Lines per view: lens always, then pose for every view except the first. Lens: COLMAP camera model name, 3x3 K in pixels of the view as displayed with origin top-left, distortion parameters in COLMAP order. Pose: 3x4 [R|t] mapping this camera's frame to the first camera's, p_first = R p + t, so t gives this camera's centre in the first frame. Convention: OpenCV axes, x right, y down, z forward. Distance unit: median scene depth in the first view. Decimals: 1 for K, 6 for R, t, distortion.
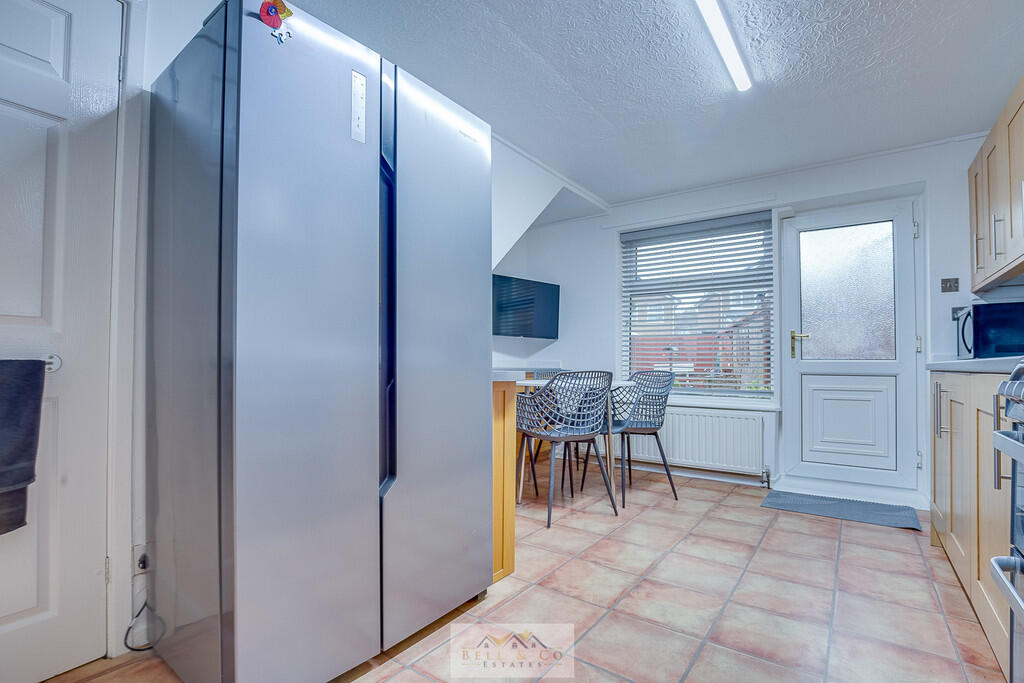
lens RADIAL K [[472.3, 0, 512.6], [0, 472.3, 348.1], [0, 0, 1]] dist [-0.024860, 0.001009]
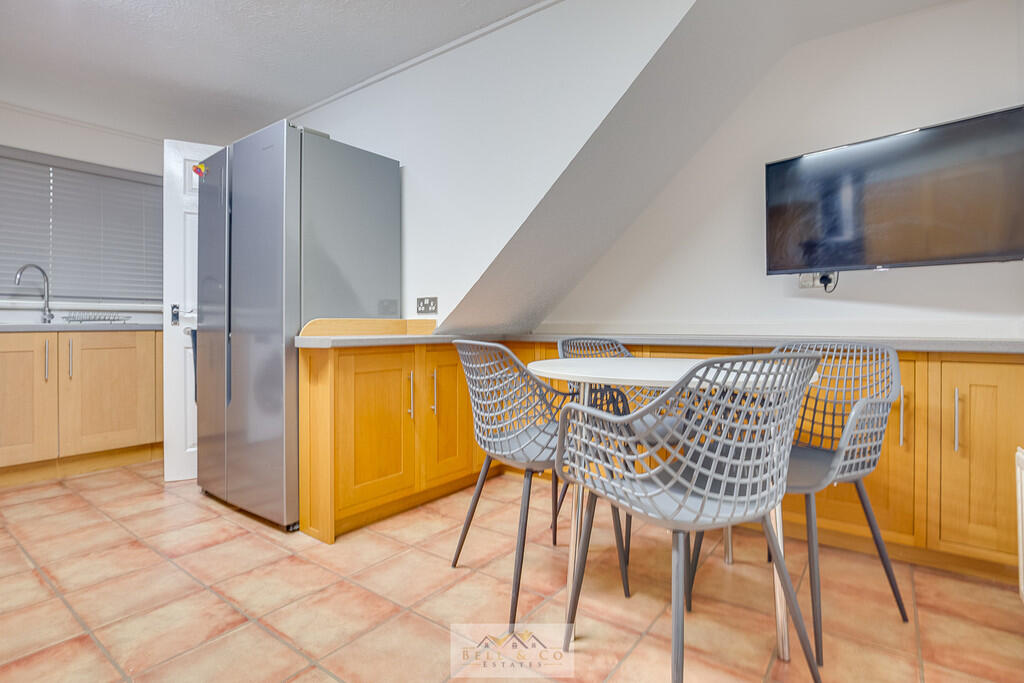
lens RADIAL K [[472.3, 0, 513.2], [0, 472.3, 337.2], [0, 0, 1]] dist [-0.024860, 0.001009]
pose [[0.036158, 0.001801, -0.999344, 1.086715], [0.021661, 0.999762, 0.002585, 0.039326], [0.999111, -0.021740, 0.036111, 1.458436]]
